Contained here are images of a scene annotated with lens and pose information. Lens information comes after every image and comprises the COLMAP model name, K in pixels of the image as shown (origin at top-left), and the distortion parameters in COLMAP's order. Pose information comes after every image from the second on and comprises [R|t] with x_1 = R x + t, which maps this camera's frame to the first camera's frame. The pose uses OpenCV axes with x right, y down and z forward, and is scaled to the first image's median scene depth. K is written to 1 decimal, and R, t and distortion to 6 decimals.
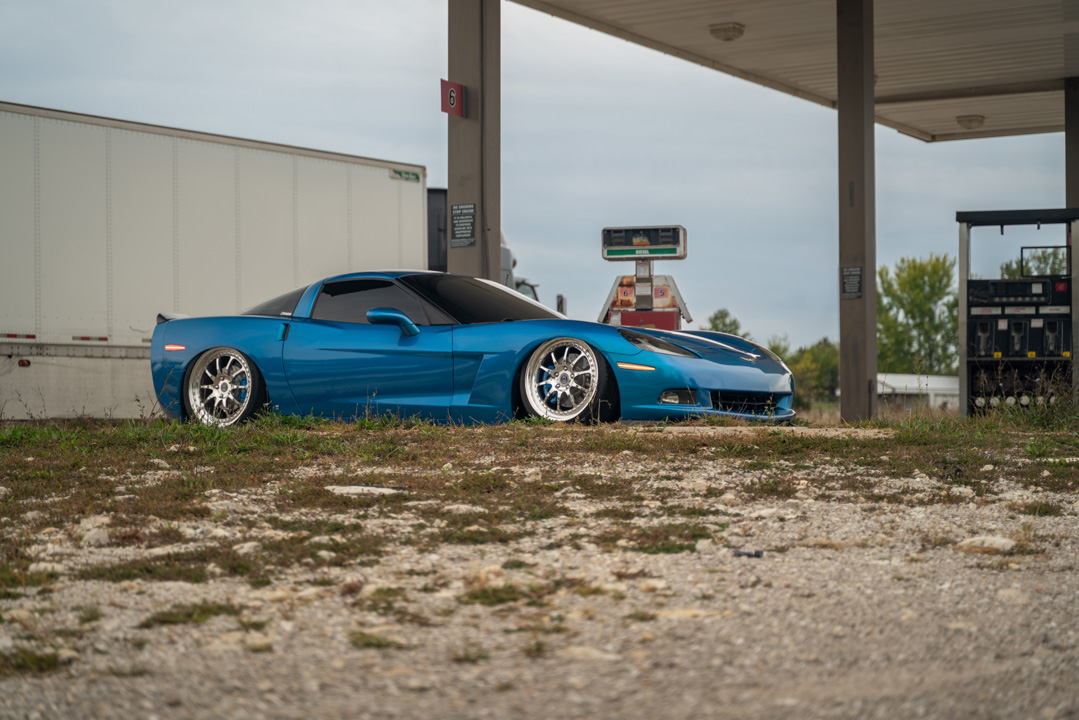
lens RADIAL K [[2229.7, 0, 539.5], [0, 2229.7, 360.1], [0, 0, 1]] dist [-0.004541, 0.000000]
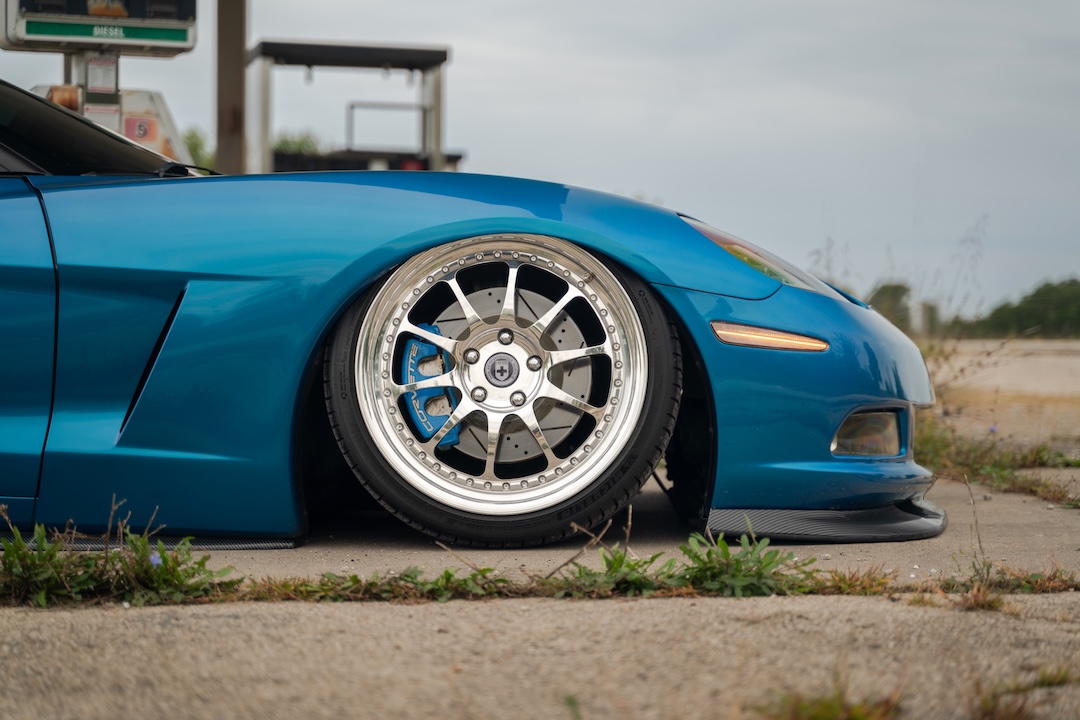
lens RADIAL K [[2325.9, 0, 539.6], [0, 2325.9, 359.2], [0, 0, 1]] dist [-0.065595, 0.000000]
pose [[0.838643, 0.005159, 0.544657, -0.157833], [-0.028147, 0.999030, 0.033877, -0.004123], [-0.543954, -0.043741, 0.837974, 0.729783]]
